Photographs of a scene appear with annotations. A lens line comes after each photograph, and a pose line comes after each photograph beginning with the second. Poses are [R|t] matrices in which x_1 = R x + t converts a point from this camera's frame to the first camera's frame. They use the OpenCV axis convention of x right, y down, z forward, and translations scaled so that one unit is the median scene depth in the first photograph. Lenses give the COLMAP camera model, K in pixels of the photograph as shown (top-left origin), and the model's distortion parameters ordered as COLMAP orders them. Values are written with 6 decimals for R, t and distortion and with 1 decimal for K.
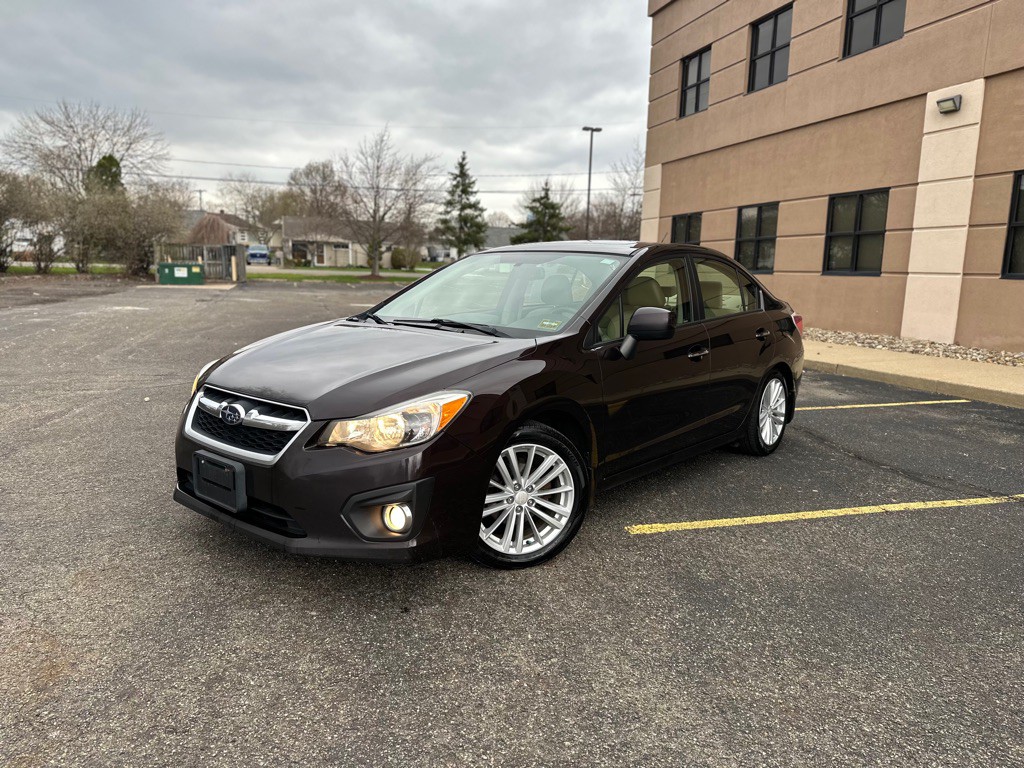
lens RADIAL K [[718.3, 0, 513.4], [0, 718.3, 383.4], [0, 0, 1]] dist [0.031988, -0.038958]
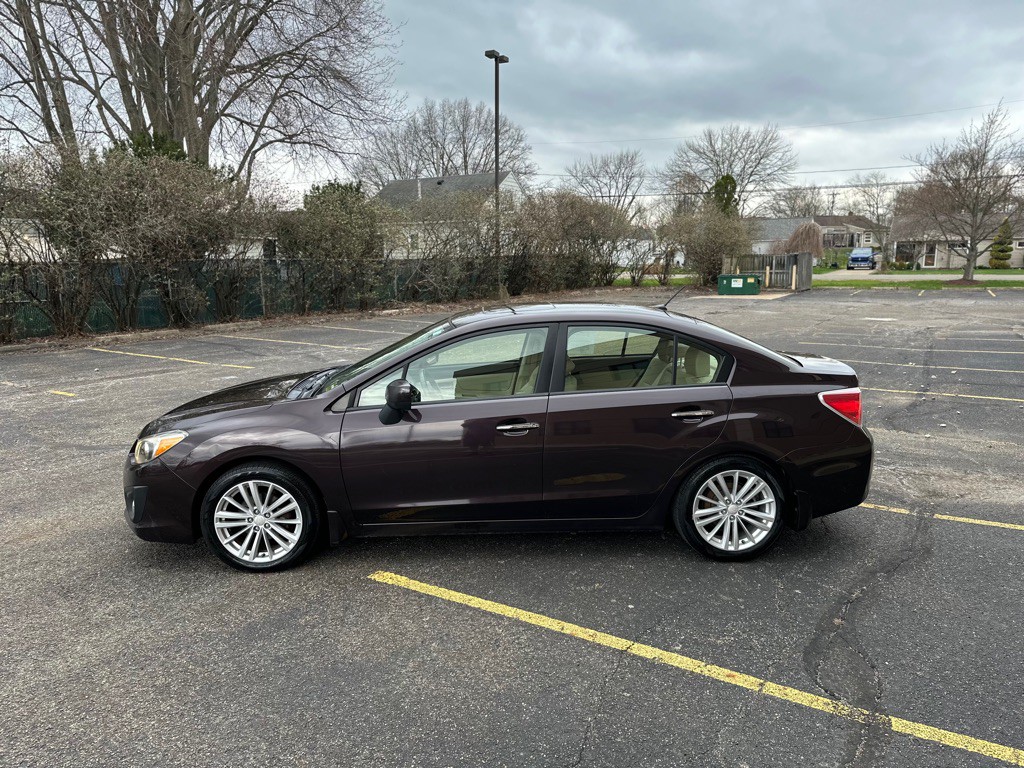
lens RADIAL K [[708.7, 0, 514.5], [0, 708.7, 394.6], [0, 0, 1]] dist [0.062943, -0.090618]
pose [[0.669433, 0.103668, -0.735603, 0.337557], [-0.092526, 0.994140, 0.055901, -0.049243], [0.737088, 0.030640, 0.675102, 0.118992]]
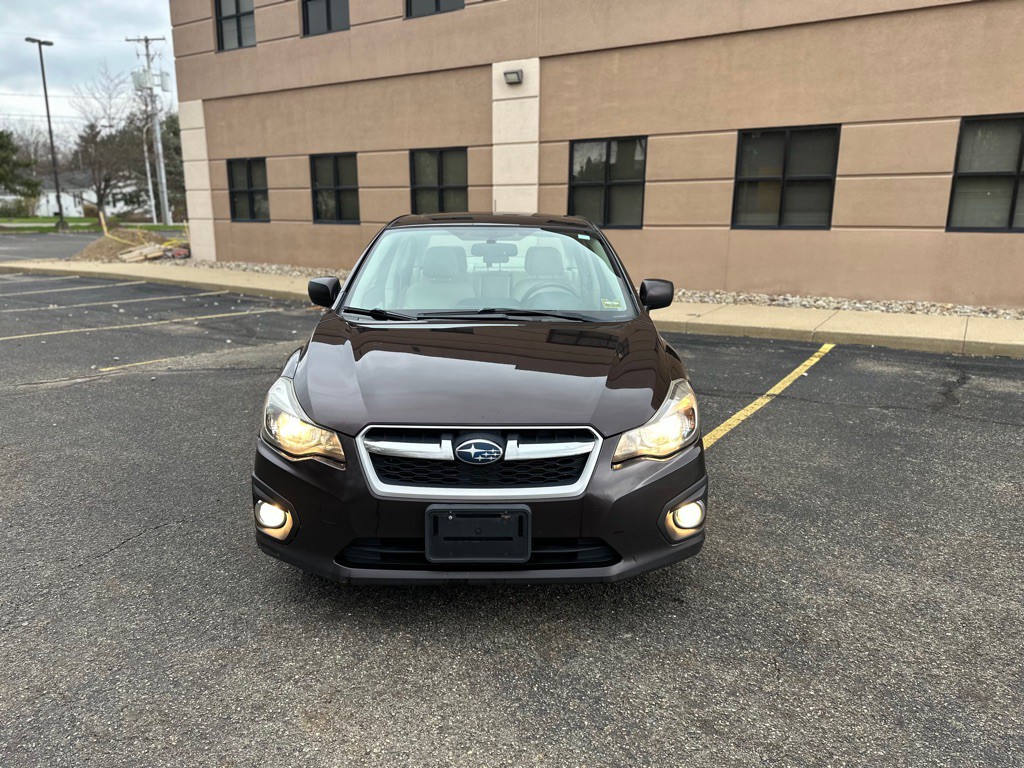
lens RADIAL K [[717.4, 0, 515.1], [0, 717.4, 384.2], [0, 0, 1]] dist [0.028942, -0.033758]
pose [[0.764394, -0.158869, 0.624869, -0.209042], [0.108787, 0.987052, 0.117874, -0.030622], [-0.635505, -0.022125, 0.771780, 0.083078]]
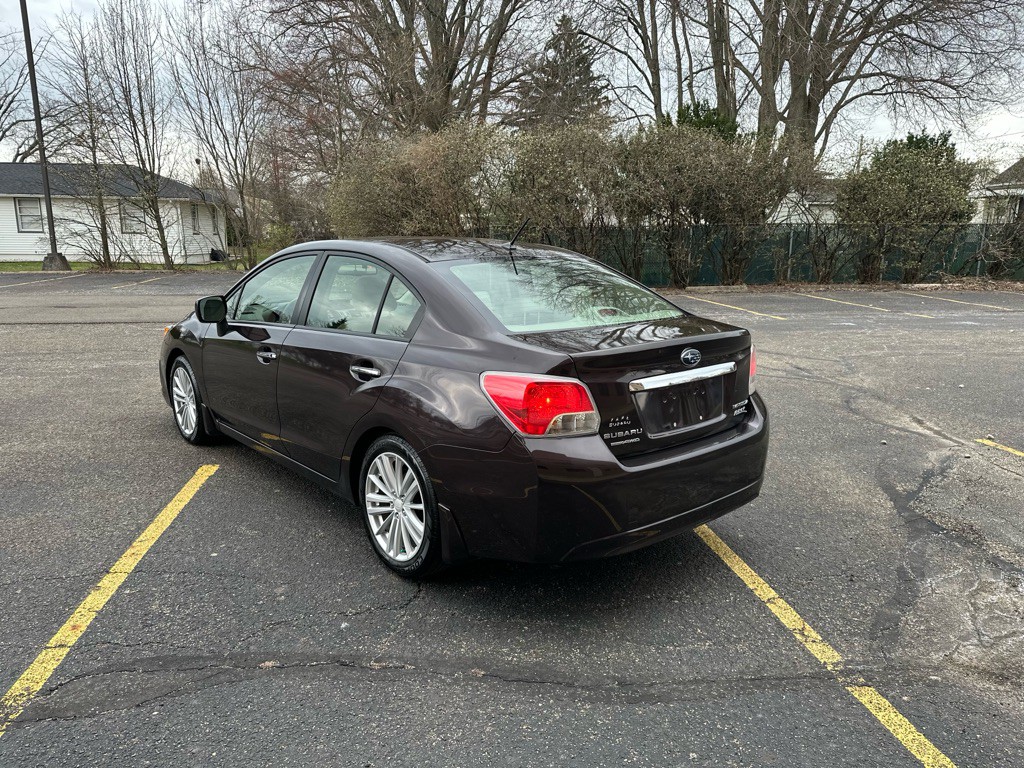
lens RADIAL K [[717.4, 0, 515.1], [0, 717.4, 384.2], [0, 0, 1]] dist [0.028942, -0.033758]
pose [[-0.150649, 0.170529, -0.973768, 0.402513], [-0.165619, 0.966735, 0.194920, -0.086028], [0.974615, 0.190639, -0.117395, 0.504236]]
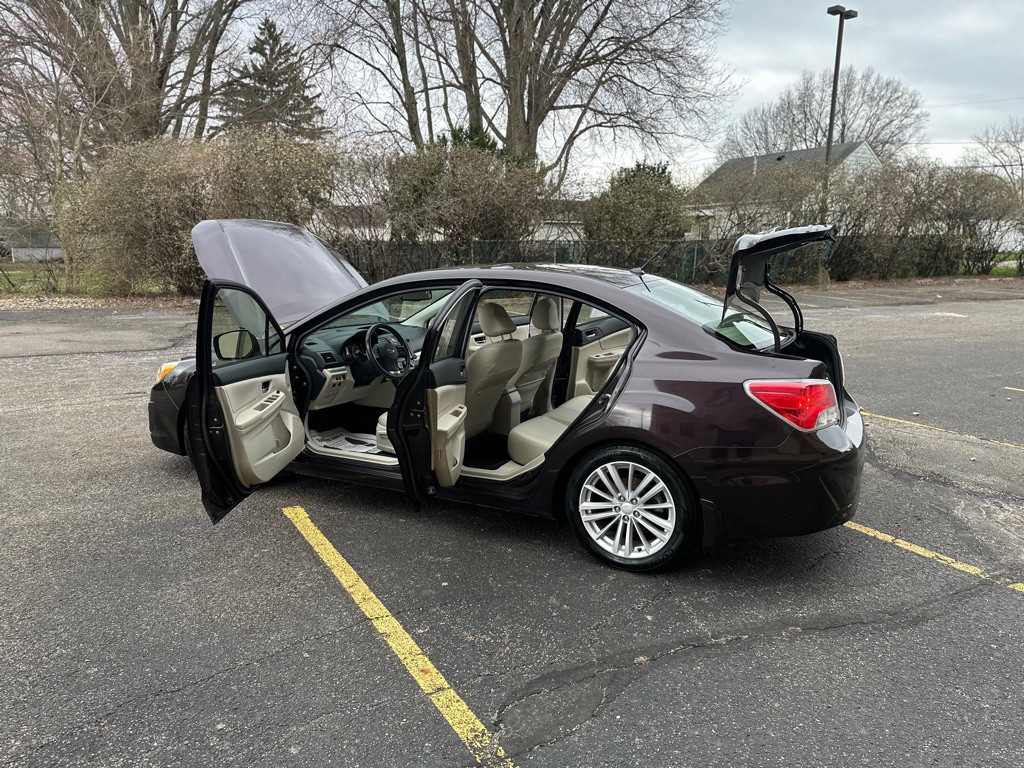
lens RADIAL K [[714.0, 0, 510.3], [0, 714.0, 387.7], [0, 0, 1]] dist [0.043089, -0.054776]
pose [[0.231699, 0.157278, -0.959989, 0.420788], [-0.149279, 0.980904, 0.124675, -0.061617], [0.961265, 0.114420, 0.250753, 0.312172]]
